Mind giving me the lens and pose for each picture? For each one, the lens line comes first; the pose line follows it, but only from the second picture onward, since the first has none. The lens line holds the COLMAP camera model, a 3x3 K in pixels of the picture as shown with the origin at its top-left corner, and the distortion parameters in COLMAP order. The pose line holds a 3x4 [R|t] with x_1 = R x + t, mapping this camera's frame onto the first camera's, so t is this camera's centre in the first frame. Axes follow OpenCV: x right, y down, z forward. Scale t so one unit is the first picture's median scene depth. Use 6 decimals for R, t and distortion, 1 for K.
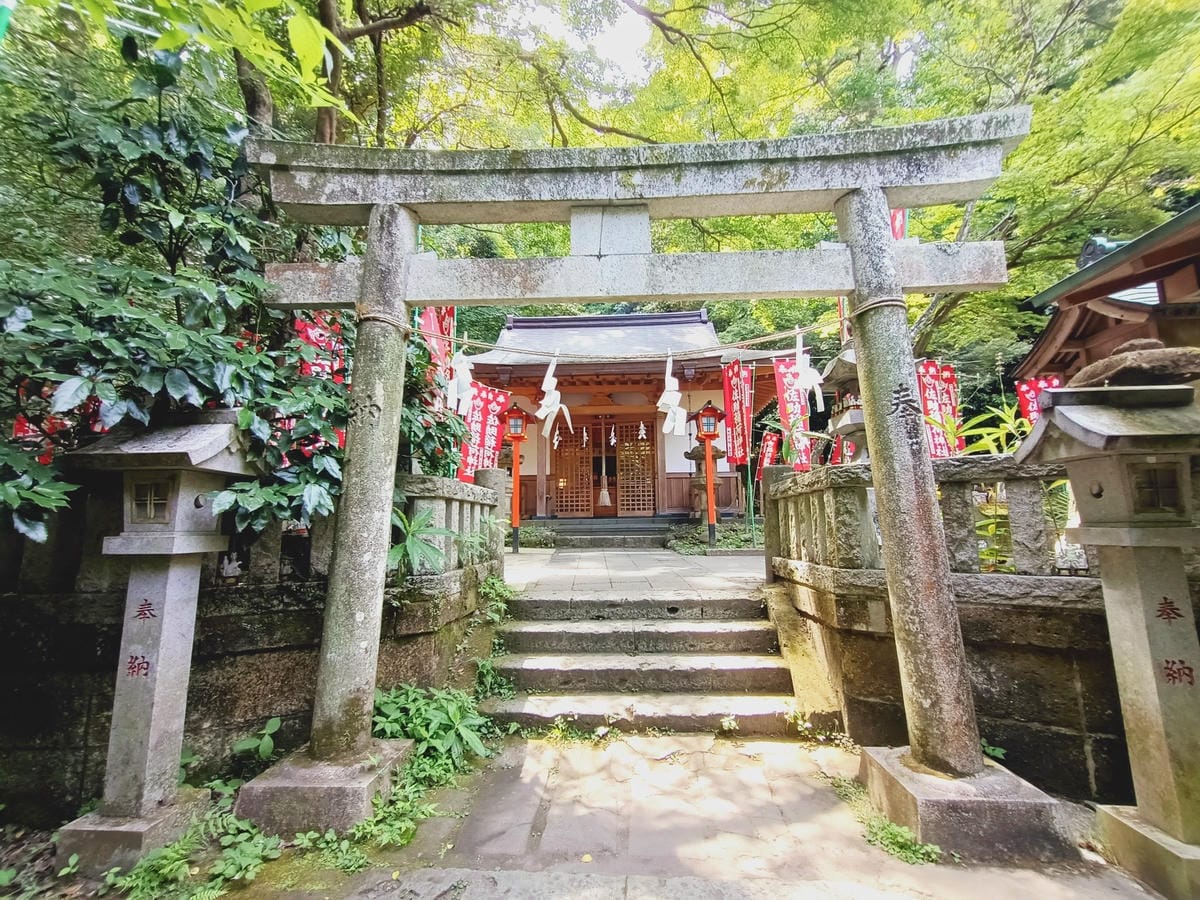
lens RADIAL K [[525.4, 0, 600.0], [0, 525.4, 450.0], [0, 0, 1]] dist [-0.002741, 0.005550]
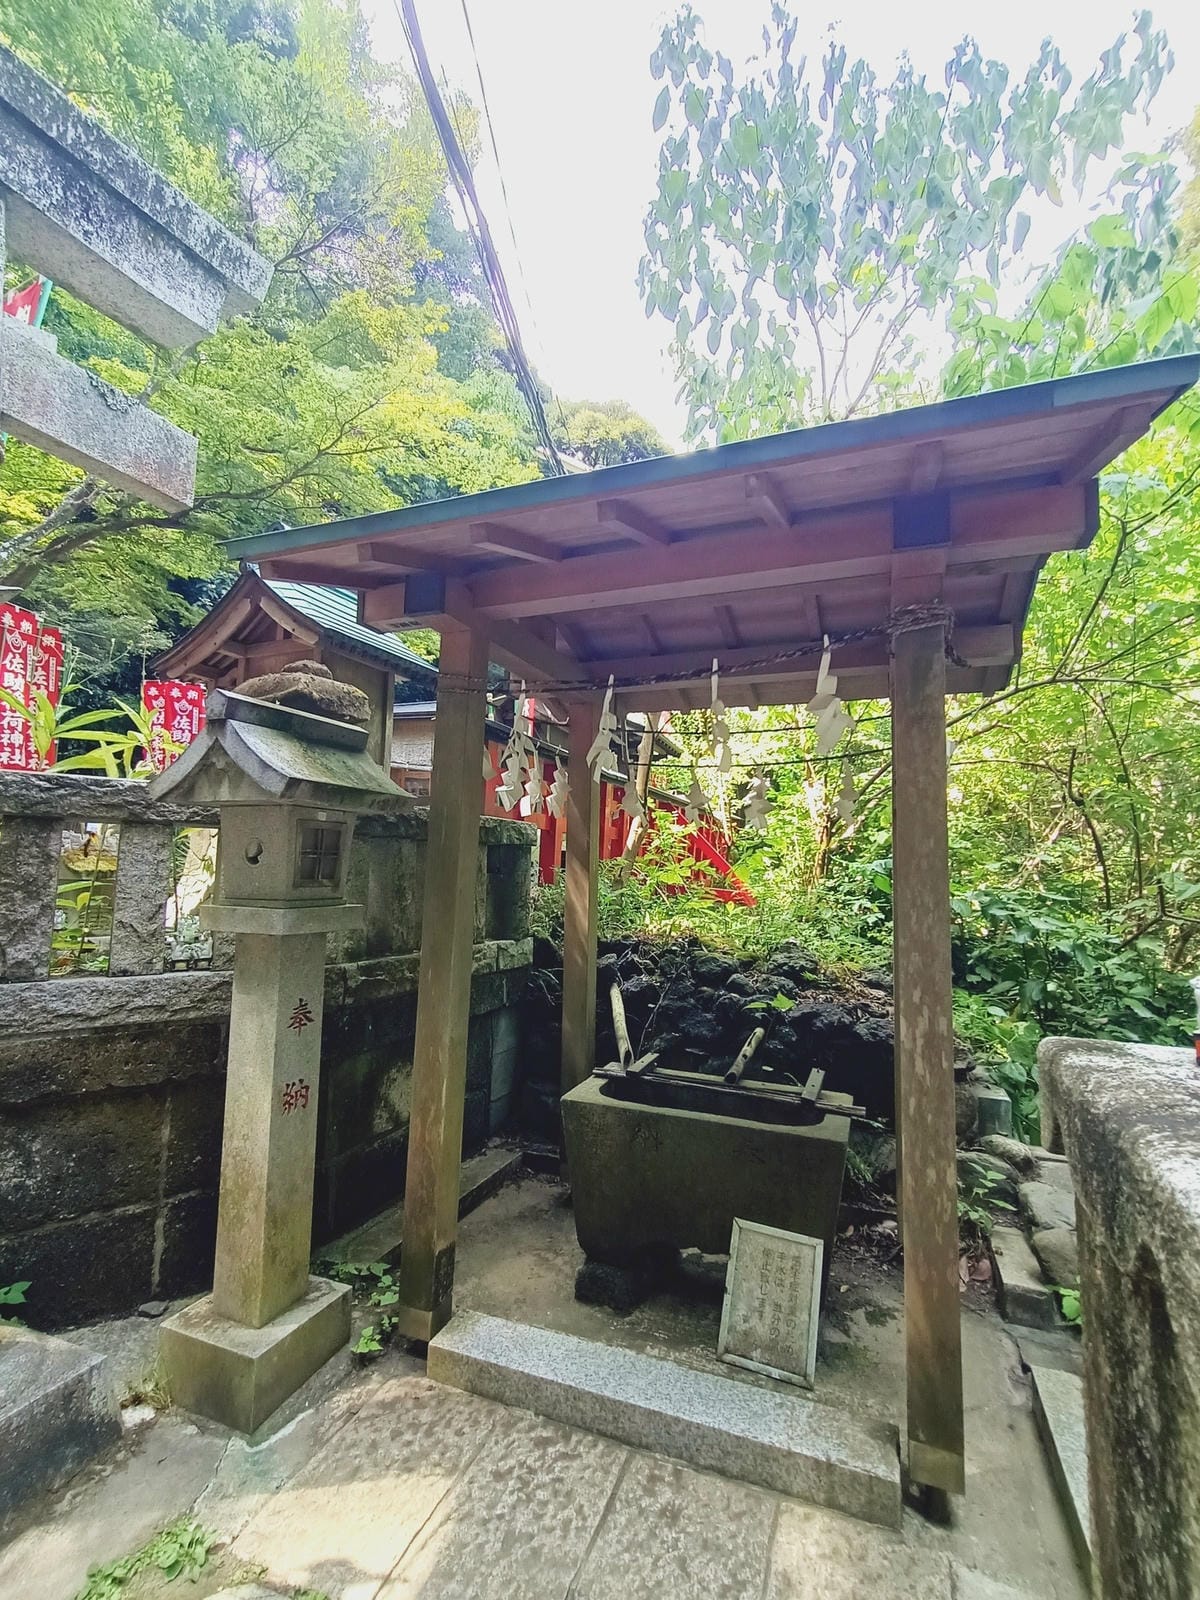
lens RADIAL K [[700.6, 0, 608.0], [0, 700.6, 800.7], [0, 0, 1]] dist [-0.002741, 0.005550]
pose [[0.276459, 0.103998, 0.955382, 0.153041], [-0.152952, 0.986217, -0.063095, -0.002064], [-0.948776, -0.128685, 0.288555, 0.243541]]
